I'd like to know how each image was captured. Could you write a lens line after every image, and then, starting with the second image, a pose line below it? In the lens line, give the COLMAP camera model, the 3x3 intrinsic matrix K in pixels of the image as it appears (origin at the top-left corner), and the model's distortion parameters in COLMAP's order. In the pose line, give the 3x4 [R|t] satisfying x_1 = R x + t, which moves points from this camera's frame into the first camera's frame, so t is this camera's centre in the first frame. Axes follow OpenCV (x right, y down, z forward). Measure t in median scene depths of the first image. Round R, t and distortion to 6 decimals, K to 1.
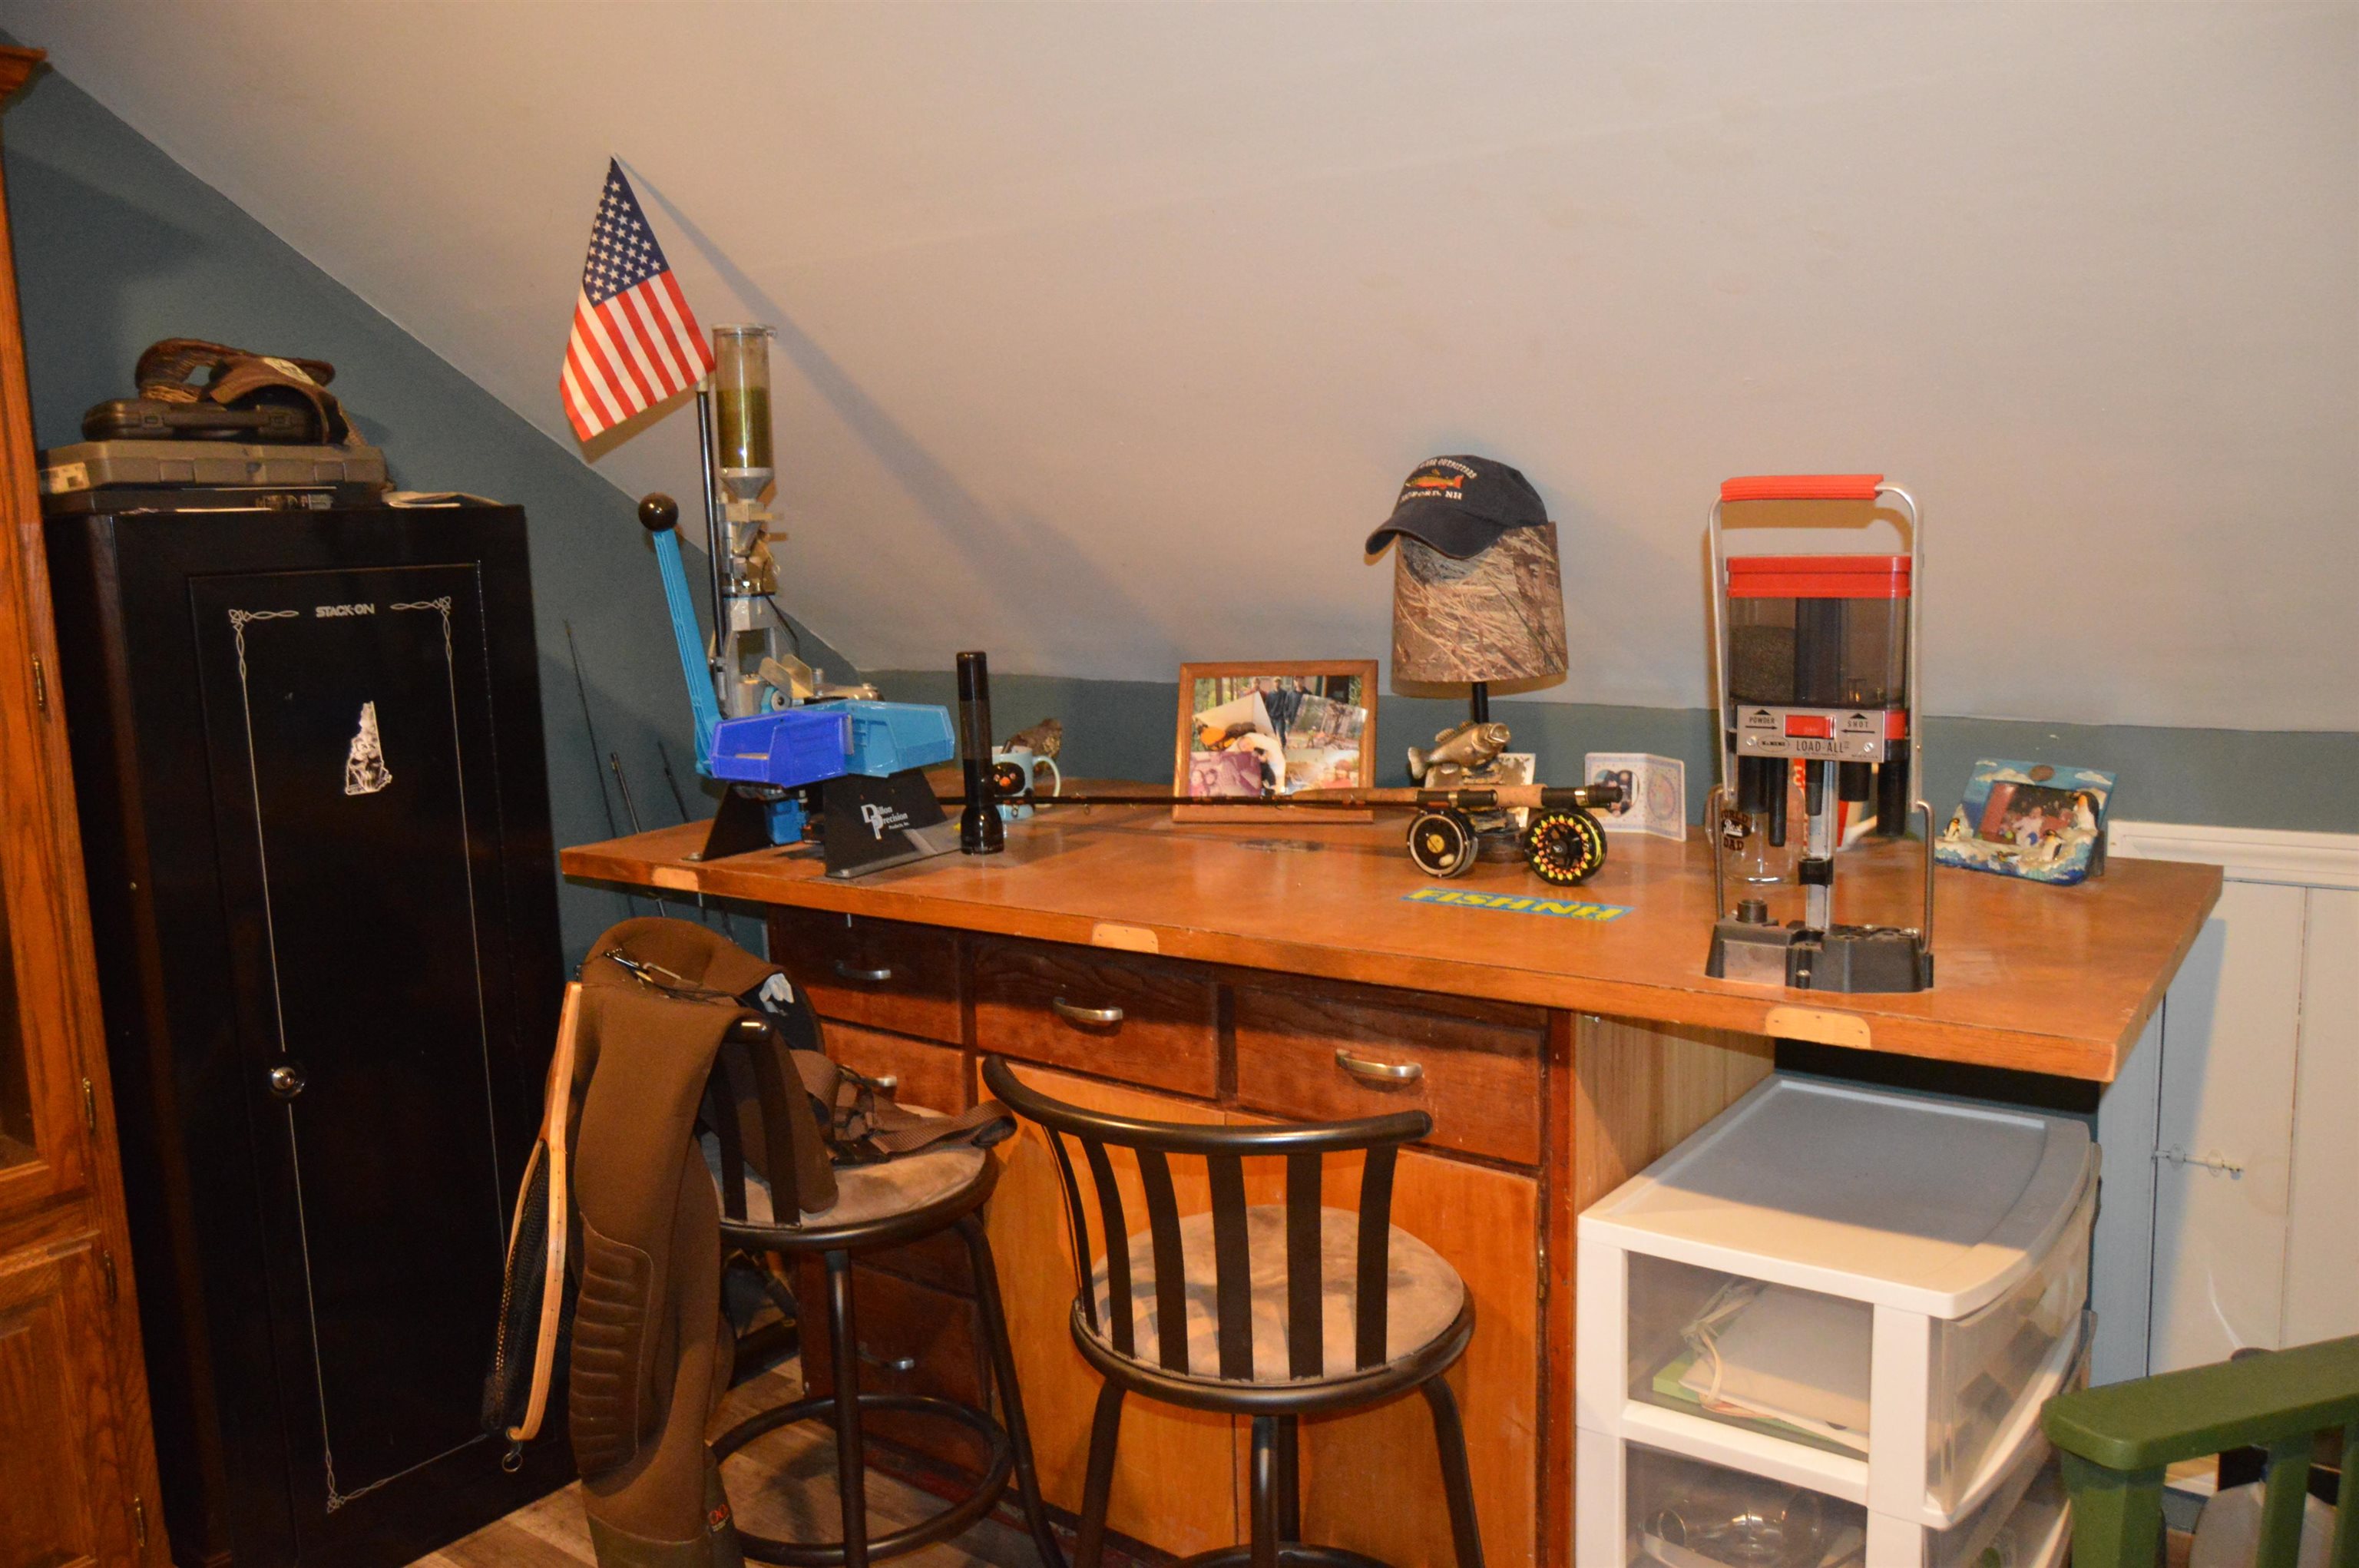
lens RADIAL K [[1847.5, 0, 1176.5], [0, 1847.5, 789.0], [0, 0, 1]] dist [-0.015176, 0.006443]
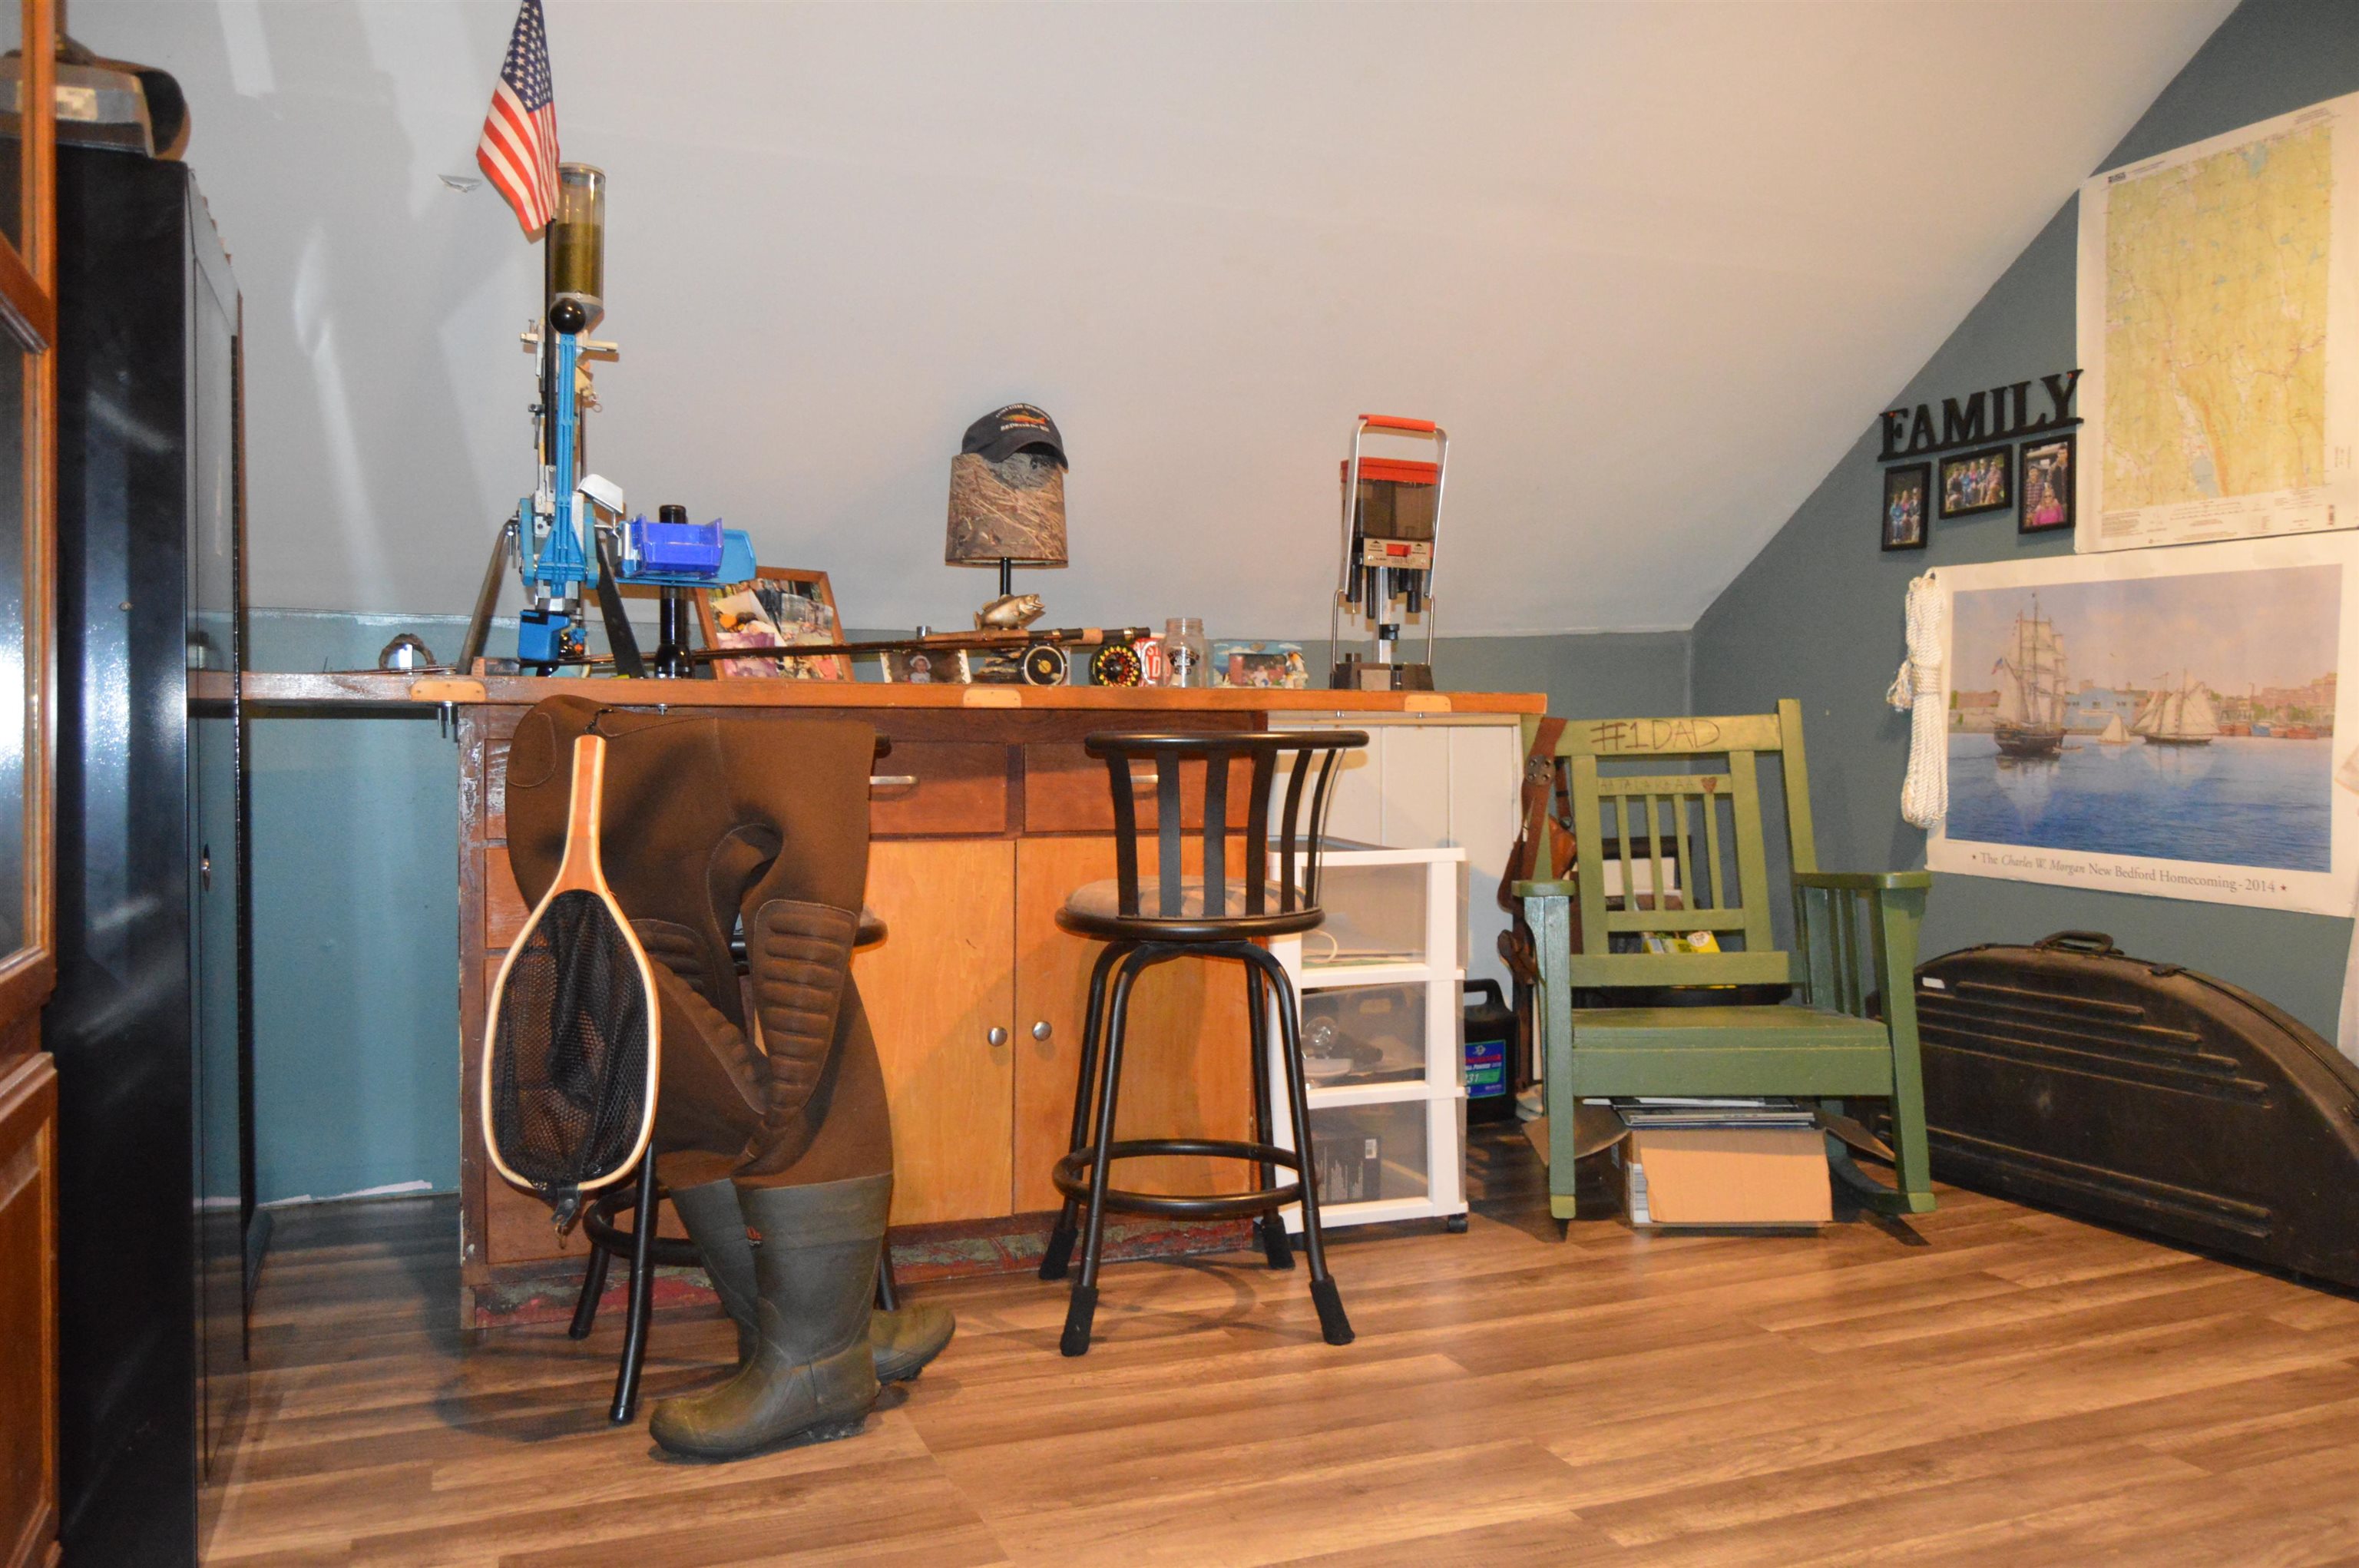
lens RADIAL K [[1847.5, 0, 1177.2], [0, 1847.5, 776.3], [0, 0, 1]] dist [-0.015176, 0.006443]
pose [[0.511850, 0.022121, 0.858790, -1.033007], [0.110390, 0.989687, -0.091287, 0.255769], [-0.851953, 0.141527, 0.504129, 0.203948]]
